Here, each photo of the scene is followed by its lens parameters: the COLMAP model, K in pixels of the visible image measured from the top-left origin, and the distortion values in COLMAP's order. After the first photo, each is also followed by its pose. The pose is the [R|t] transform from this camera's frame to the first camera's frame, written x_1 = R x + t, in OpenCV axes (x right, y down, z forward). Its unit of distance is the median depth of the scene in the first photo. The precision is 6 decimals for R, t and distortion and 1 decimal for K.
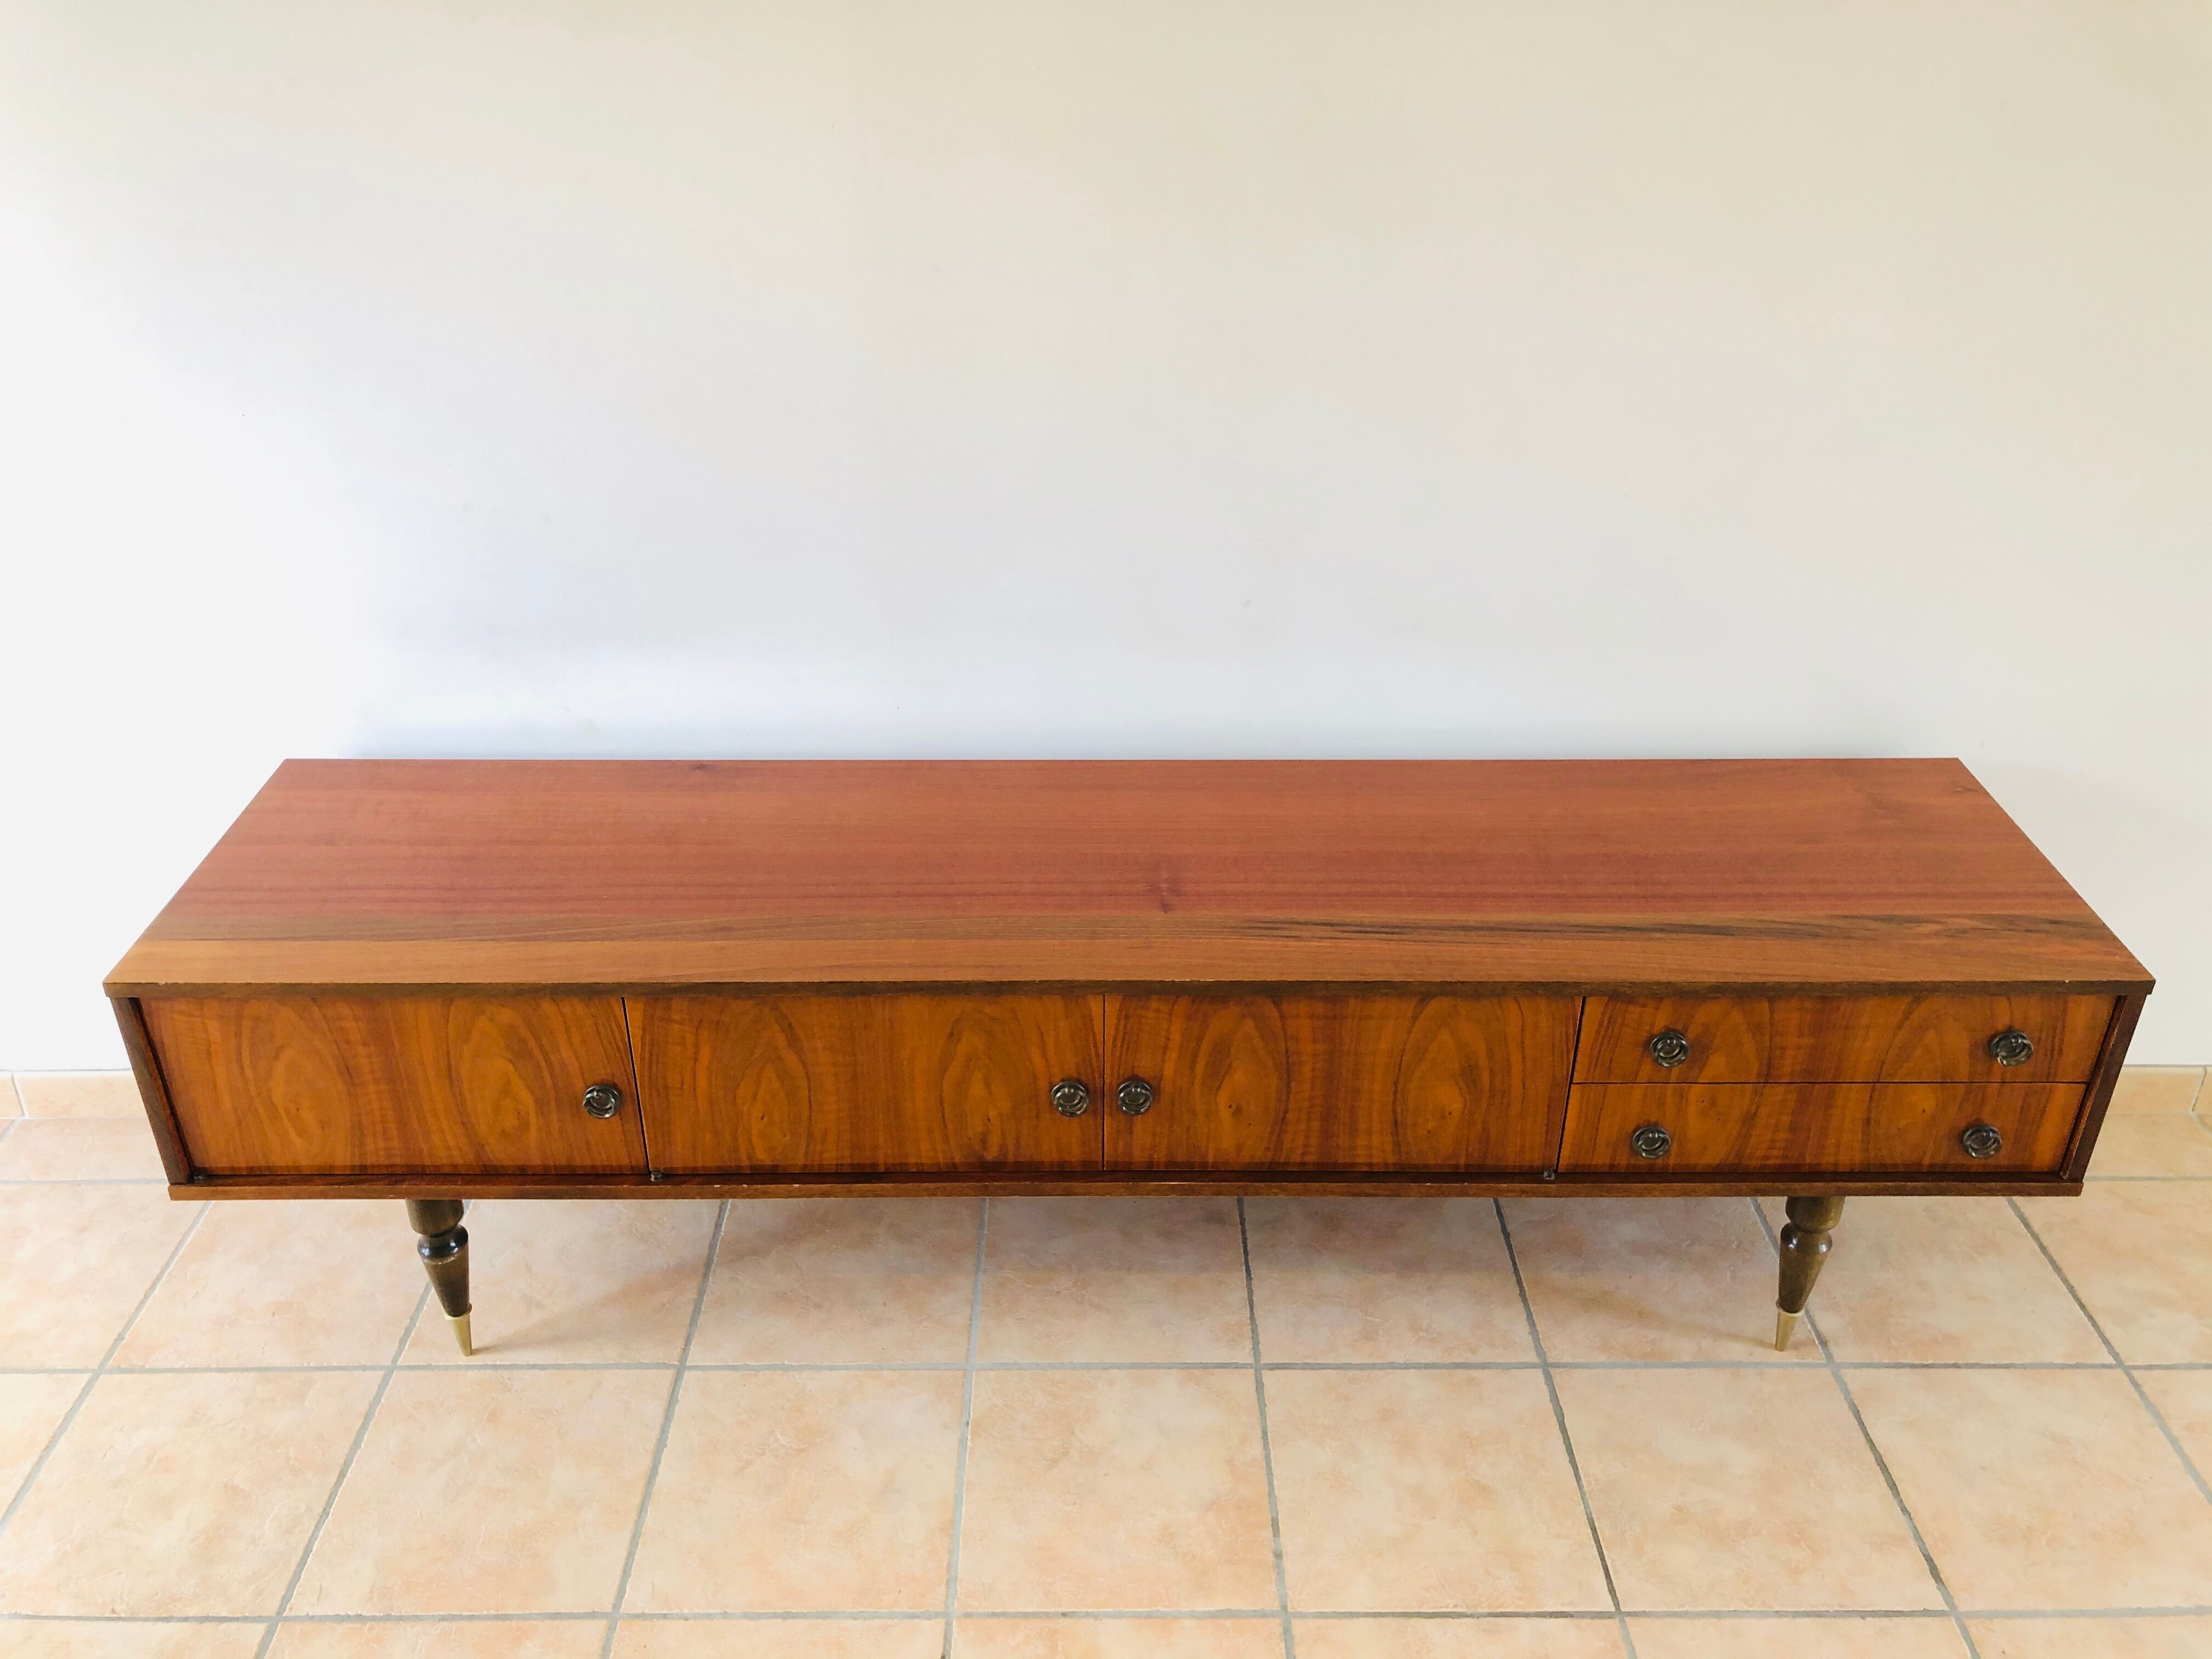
lens RADIAL K [[1813.4, 0, 1107.2], [0, 1813.4, 803.5], [0, 0, 1]] dist [0.024571, -0.018960]
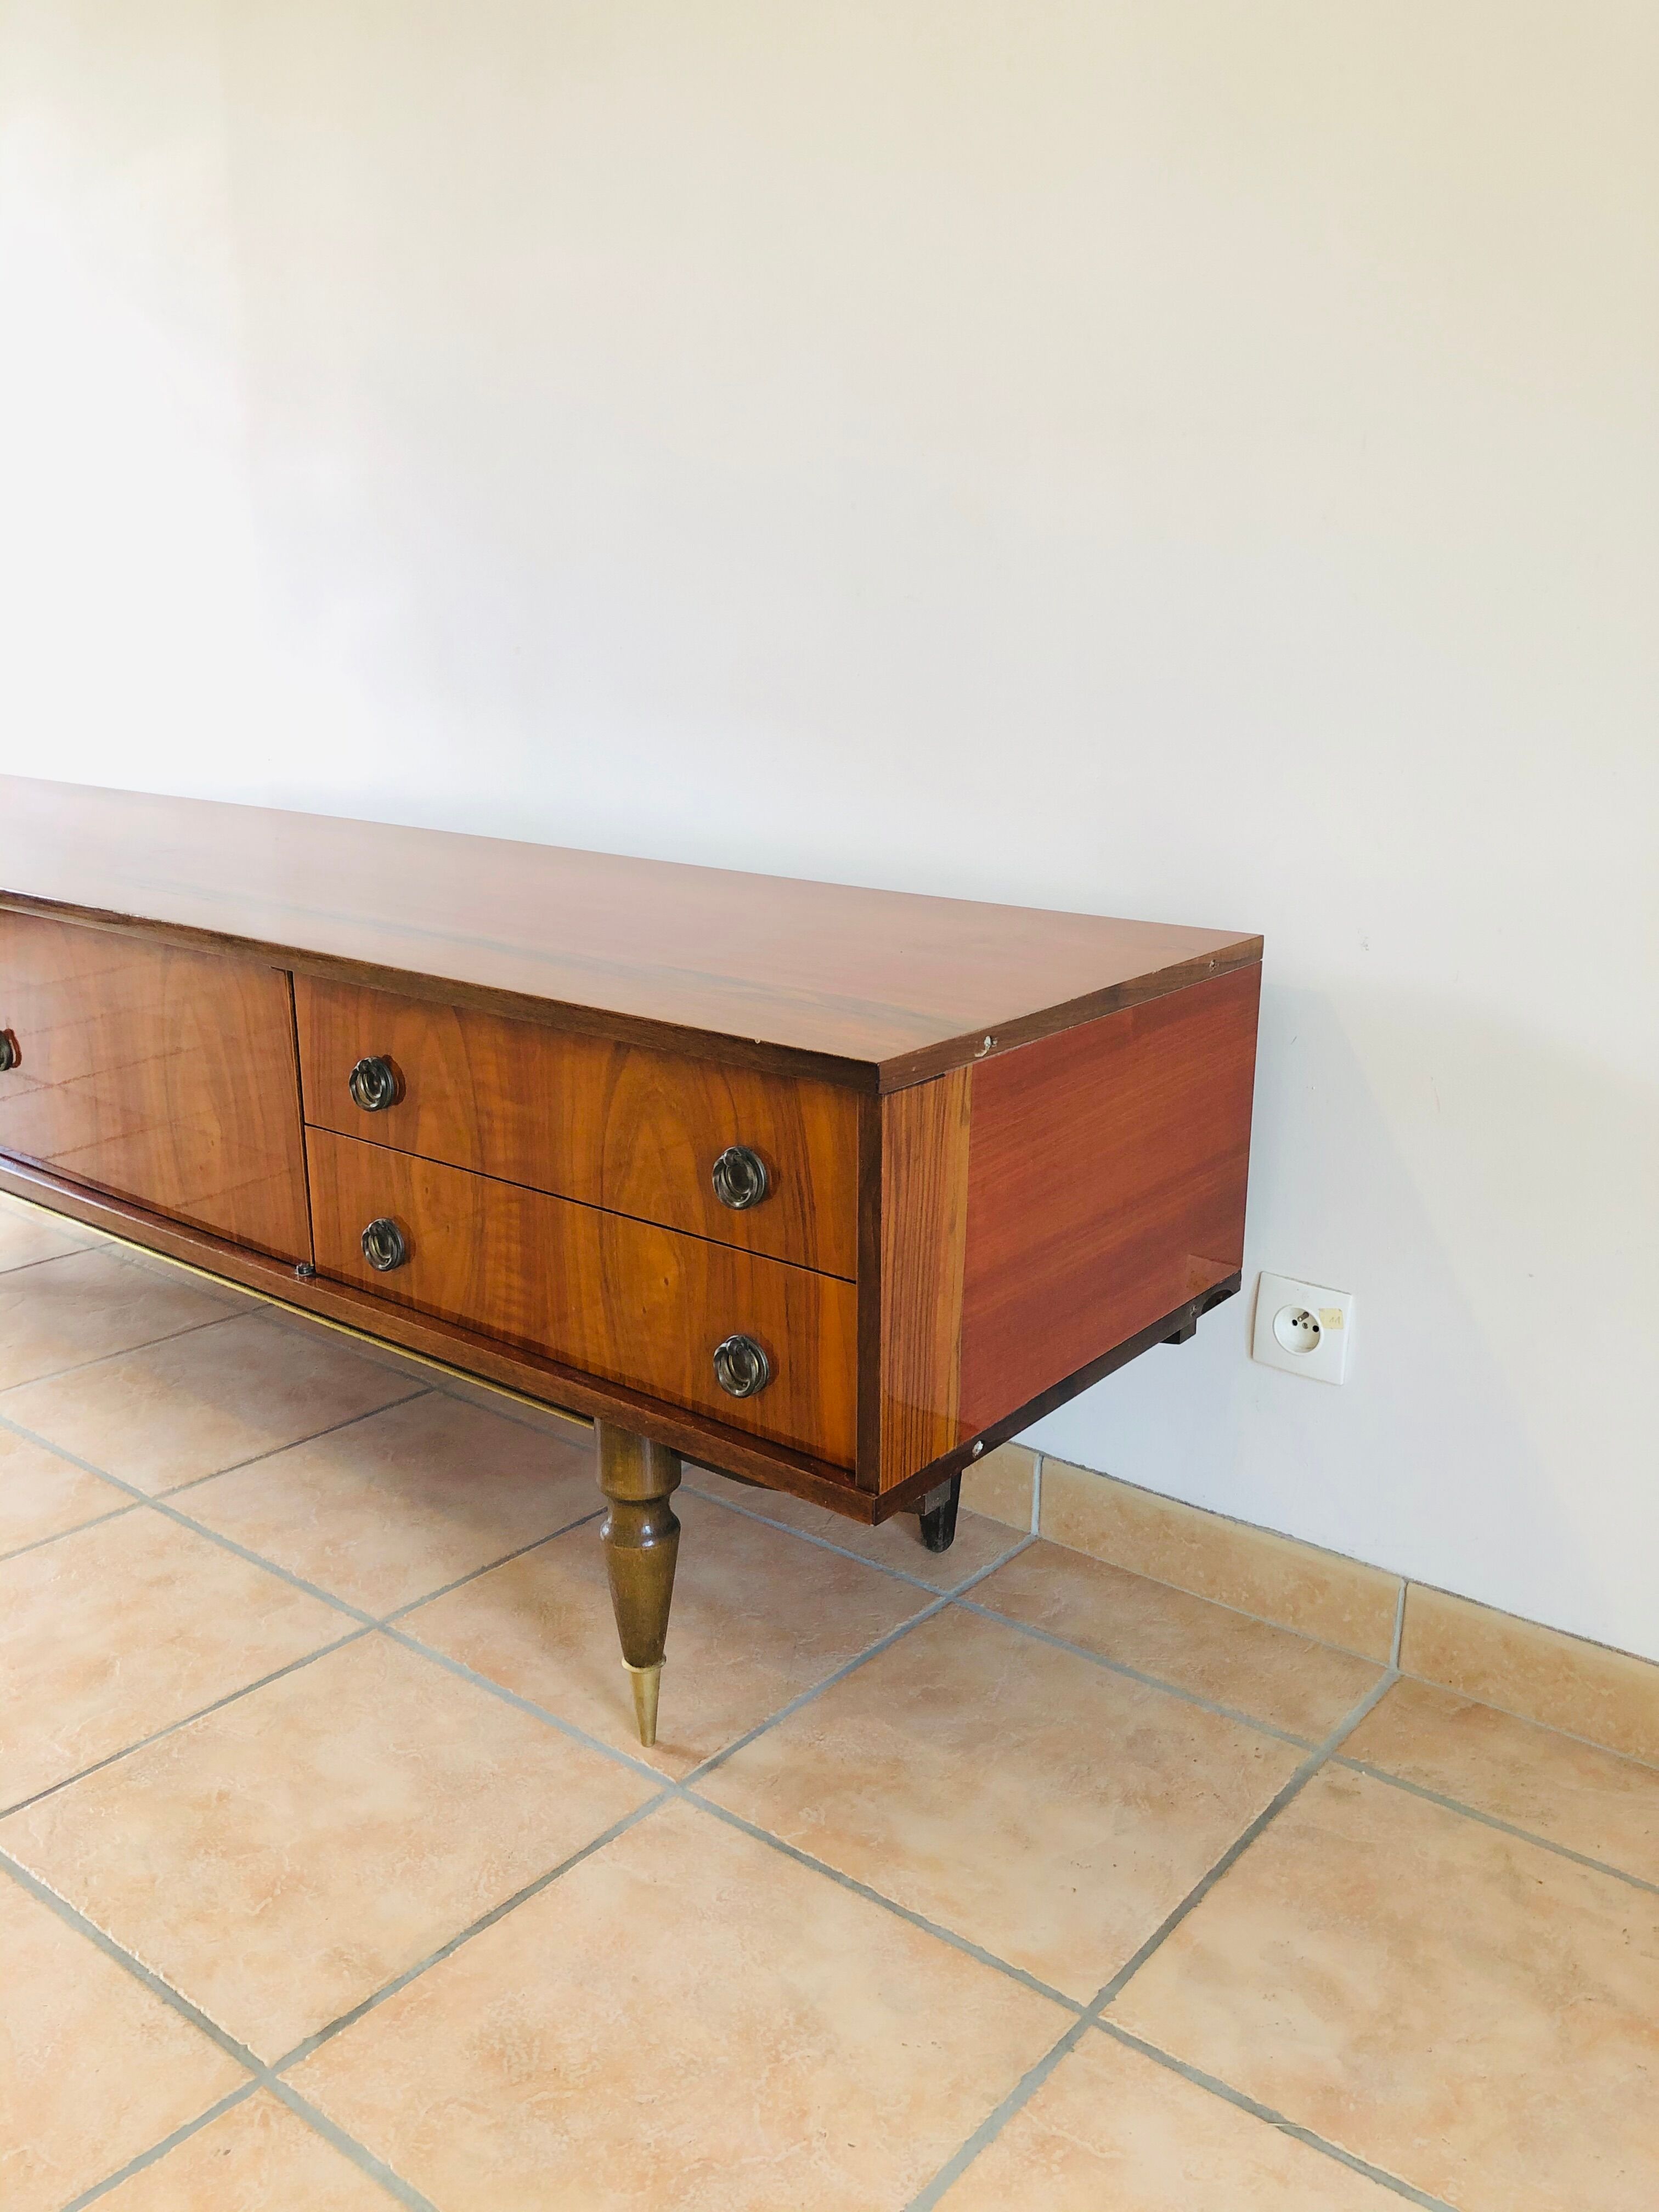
lens RADIAL K [[1813.4, 0, 860.5], [0, 1813.4, 1063.9], [0, 0, 1]] dist [0.024571, -0.018960]
pose [[0.783242, 0.157430, -0.601455, 0.846431], [-0.306984, 0.939182, -0.153939, 0.172208], [0.540641, 0.305208, 0.783935, 0.533907]]
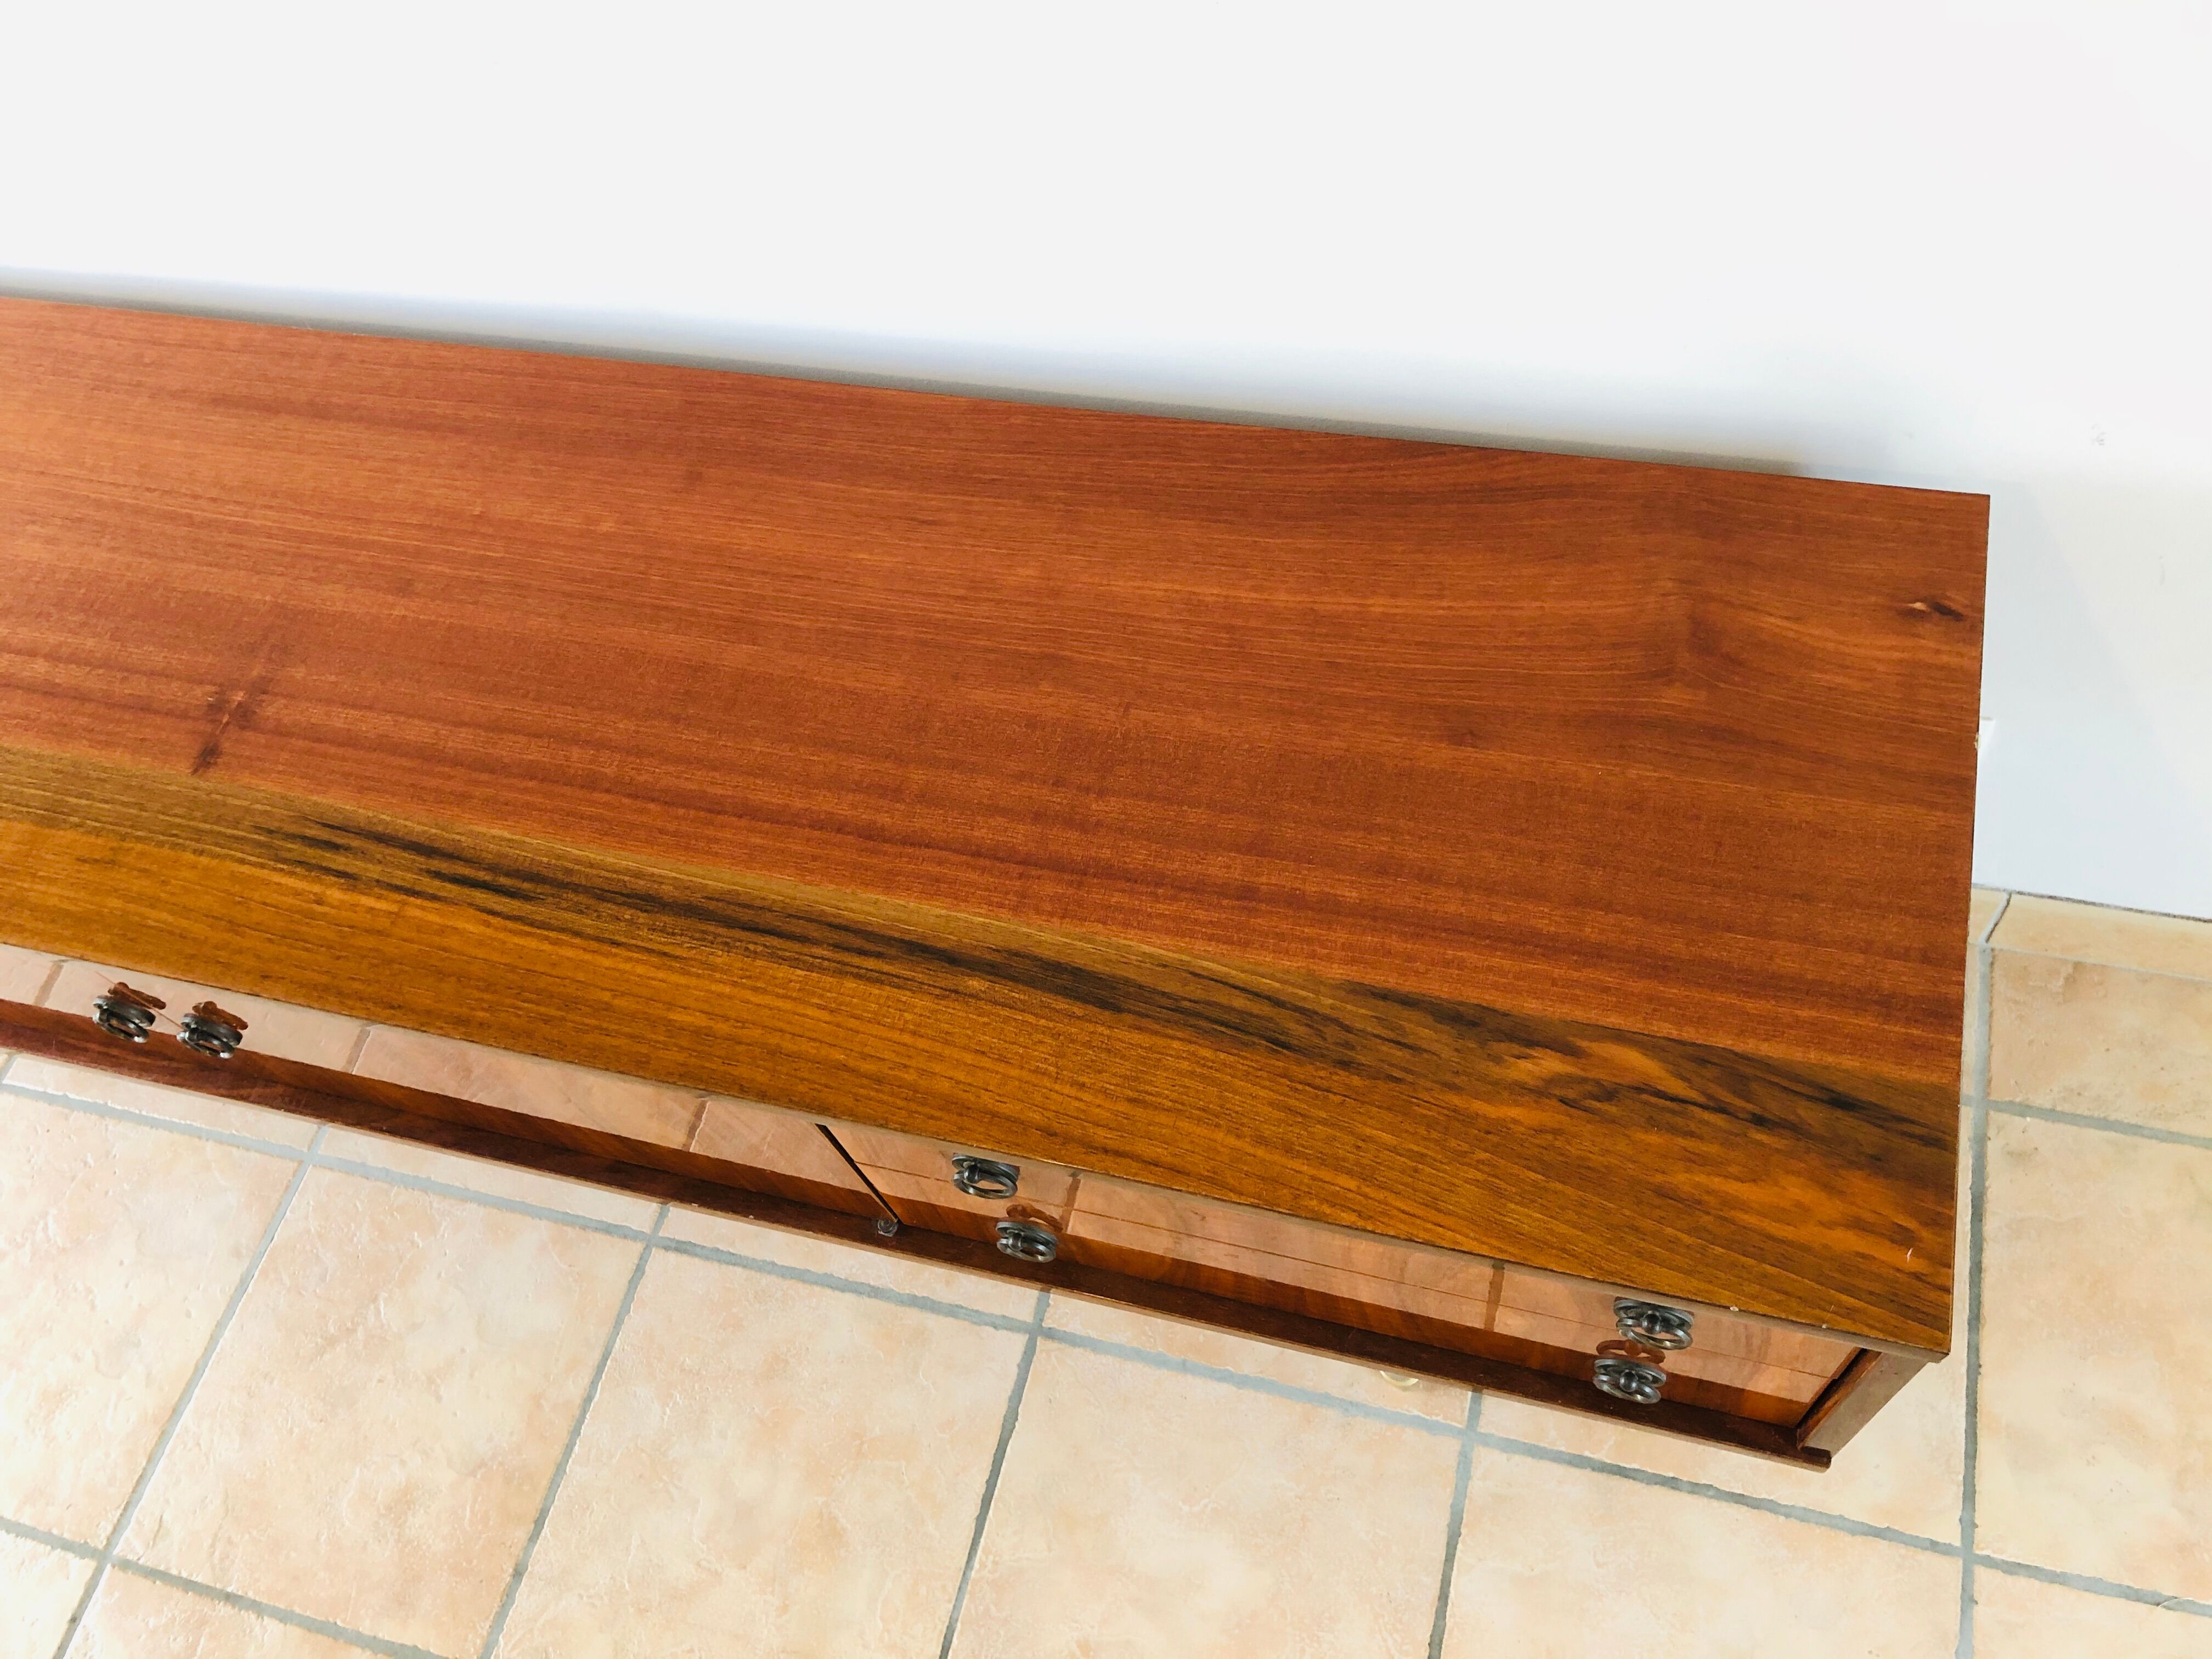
lens RADIAL K [[1828.1, 0, 1105.8], [0, 1828.1, 795.4], [0, 0, 1]] dist [0.012529, -0.001132]
pose [[0.953338, 0.153846, -0.259767, 0.448782], [0.004077, 0.853784, 0.520611, -0.227638], [0.301878, -0.497377, 0.813317, 0.614254]]
